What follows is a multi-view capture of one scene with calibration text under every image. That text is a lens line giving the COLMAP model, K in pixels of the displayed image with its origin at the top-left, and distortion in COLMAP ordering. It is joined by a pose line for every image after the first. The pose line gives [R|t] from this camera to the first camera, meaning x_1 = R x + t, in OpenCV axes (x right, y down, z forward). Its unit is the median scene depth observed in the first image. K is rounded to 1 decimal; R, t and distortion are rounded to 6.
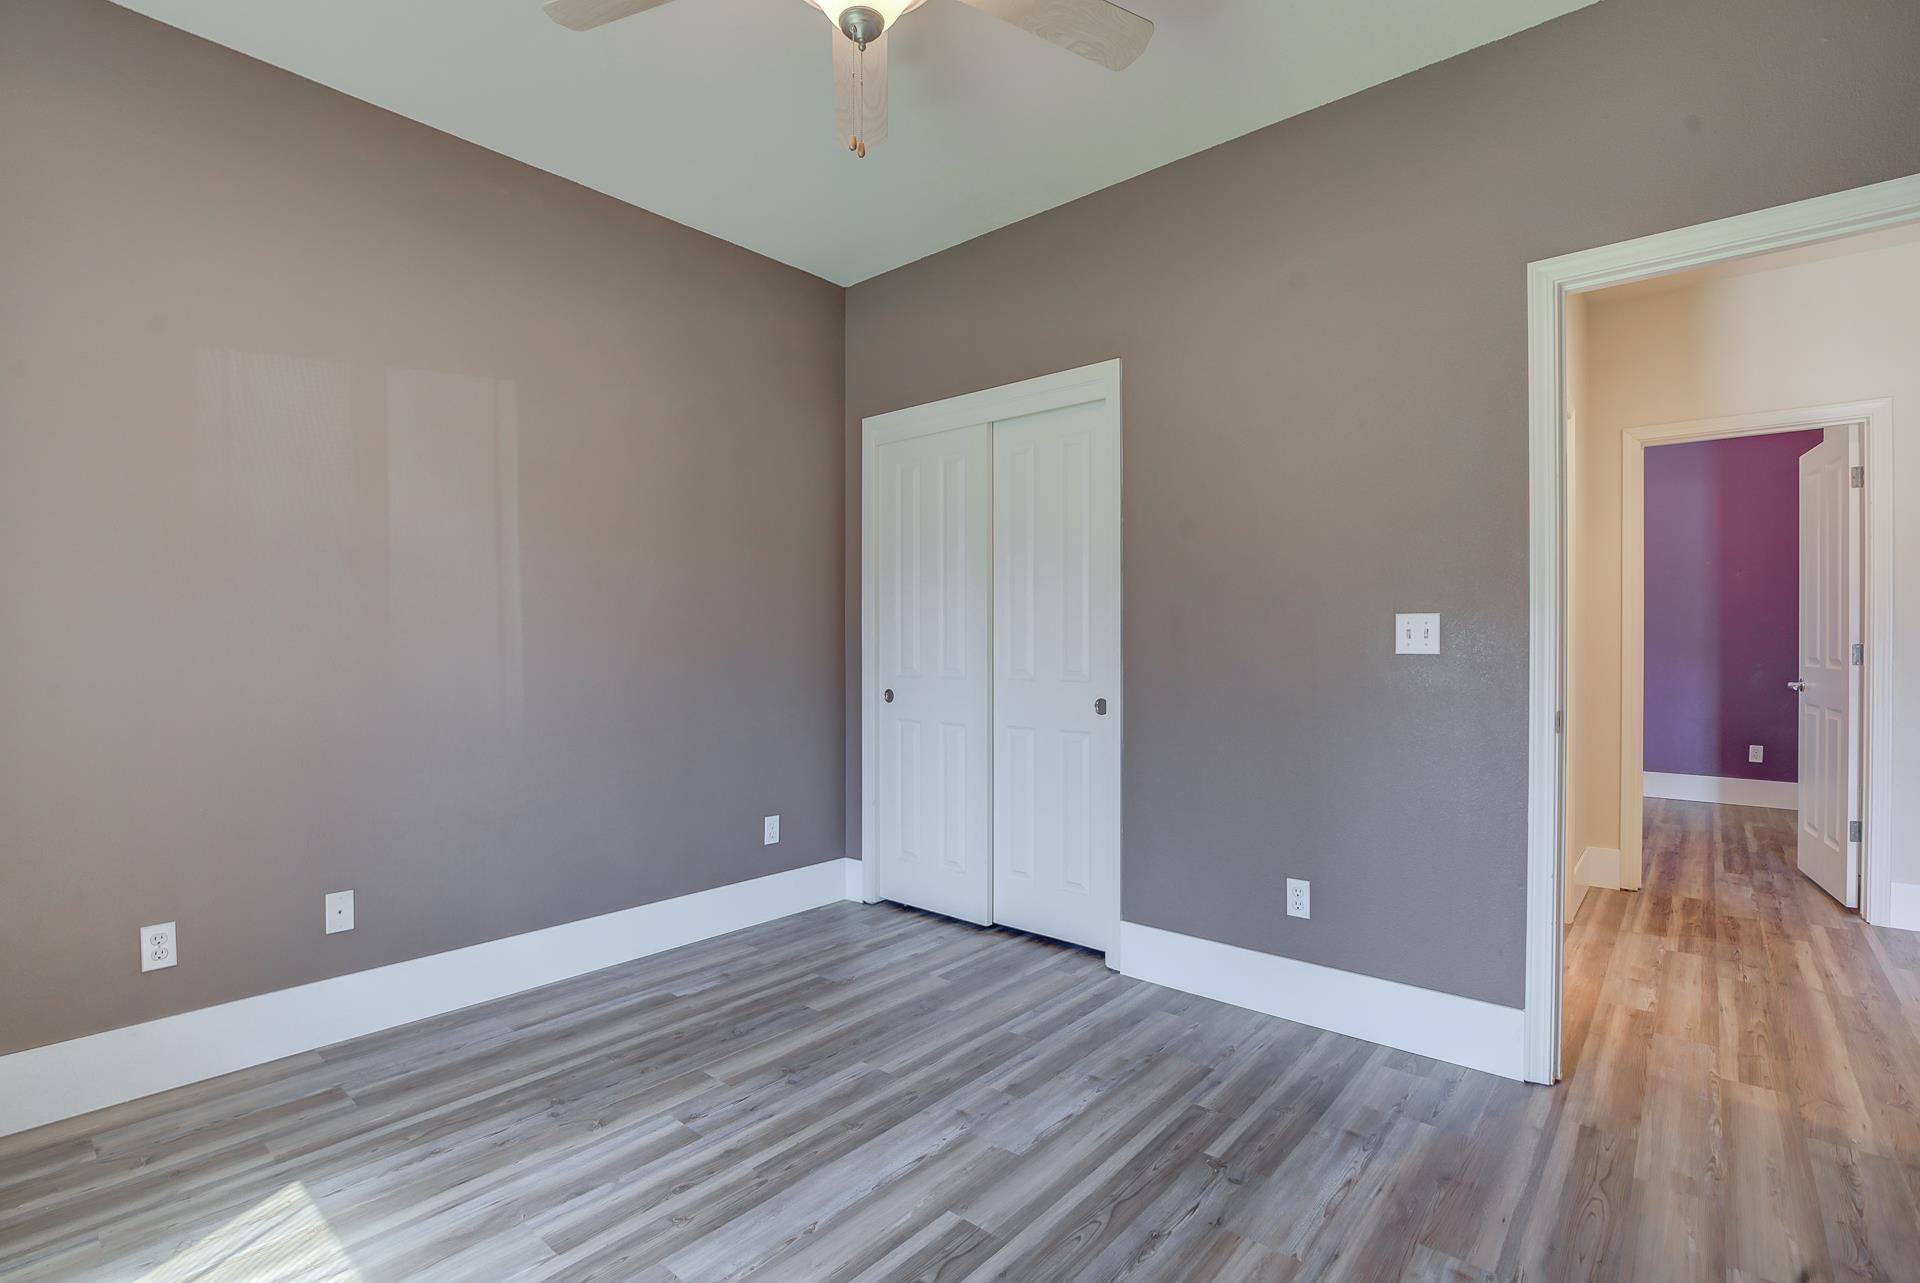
lens RADIAL K [[910.1, 0, 958.7], [0, 910.1, 643.6], [0, 0, 1]] dist [-0.036871, 0.008180]
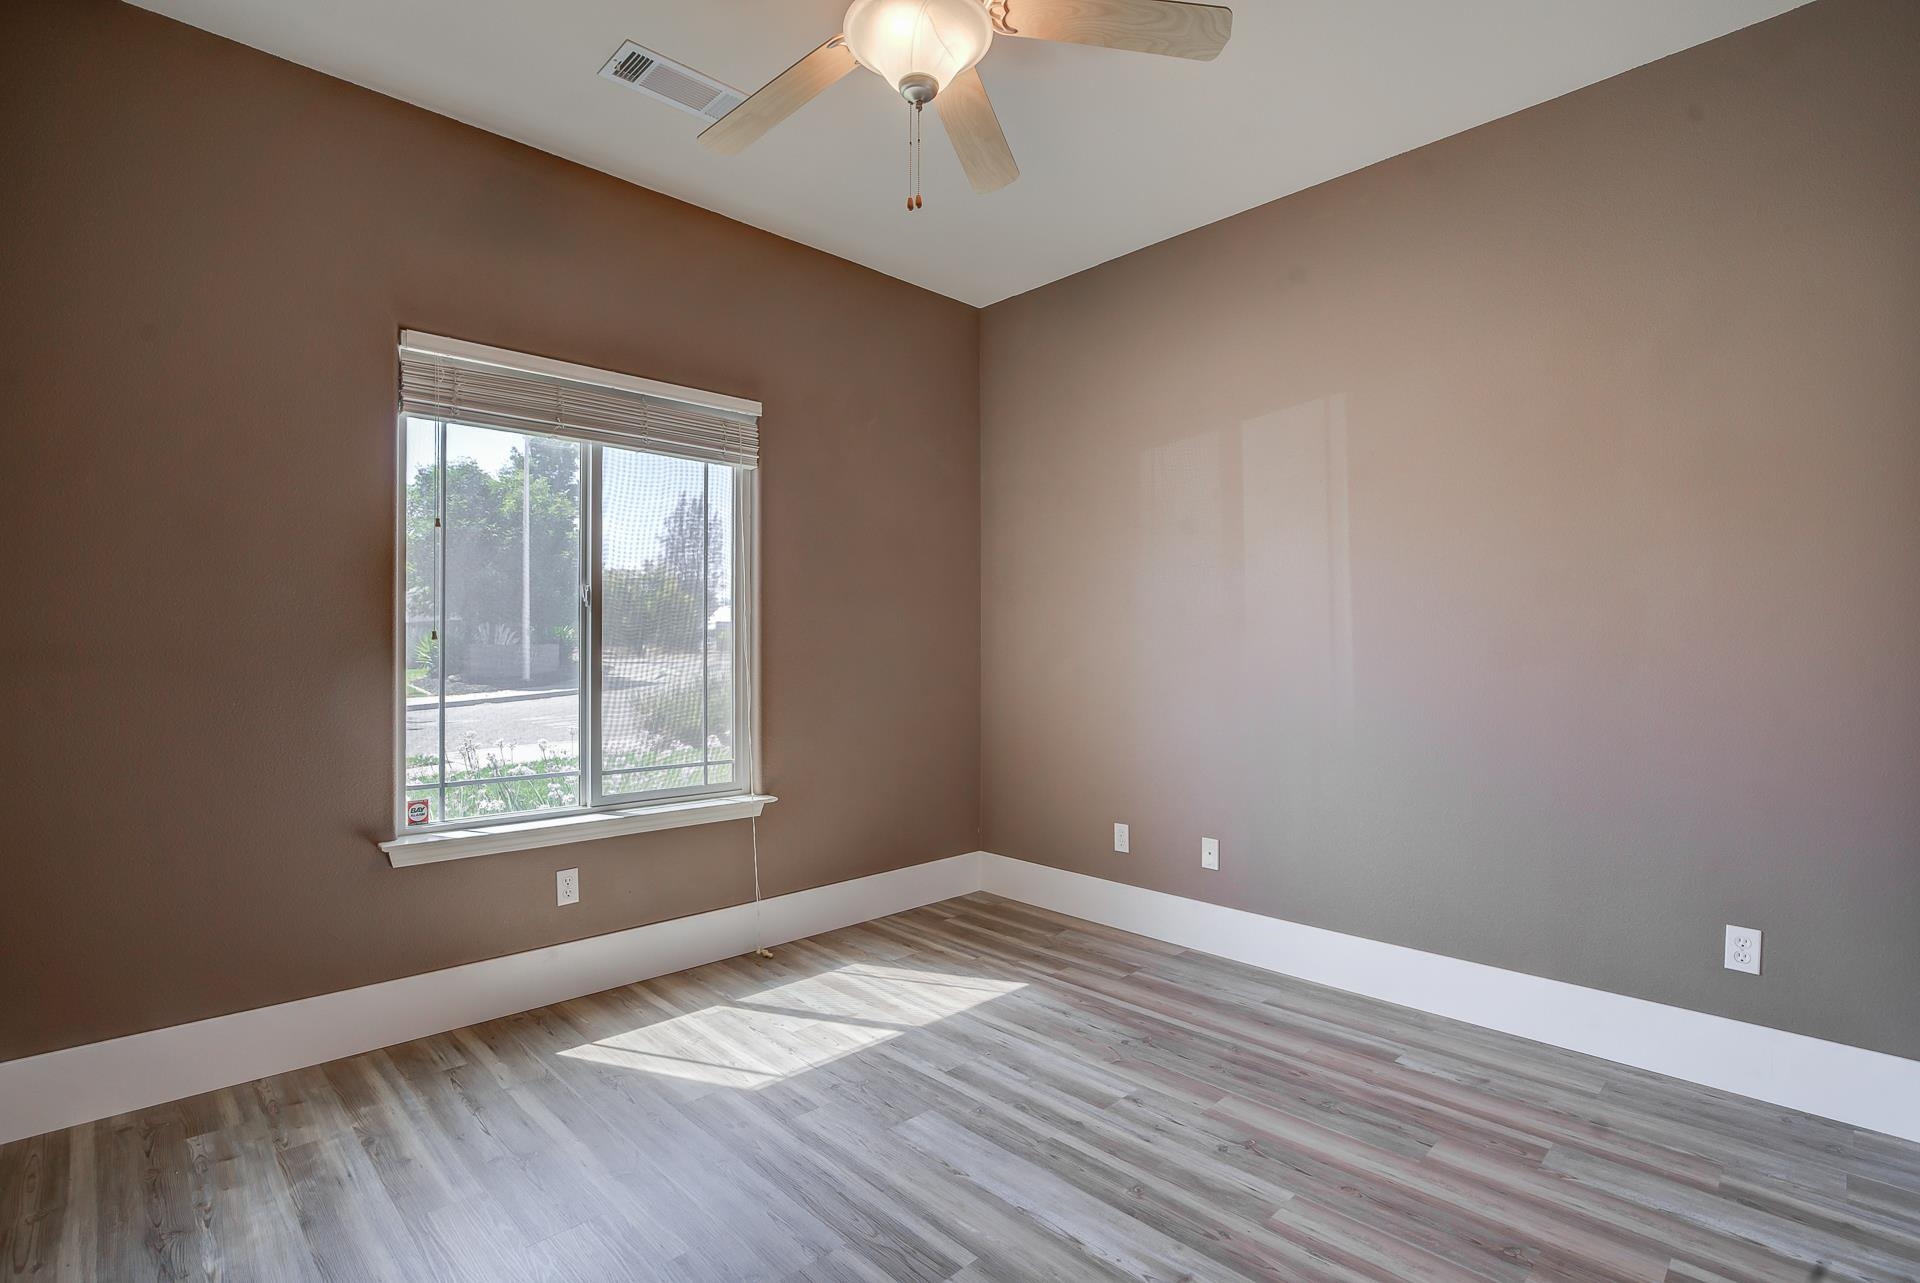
lens RADIAL K [[910.1, 0, 957.2], [0, 910.1, 640.4], [0, 0, 1]] dist [-0.036871, 0.008180]
pose [[-0.103511, -0.005280, -0.994614, 0.708427], [-0.002052, 0.999985, -0.005095, -0.002575], [0.994626, 0.001514, -0.103520, 0.827999]]
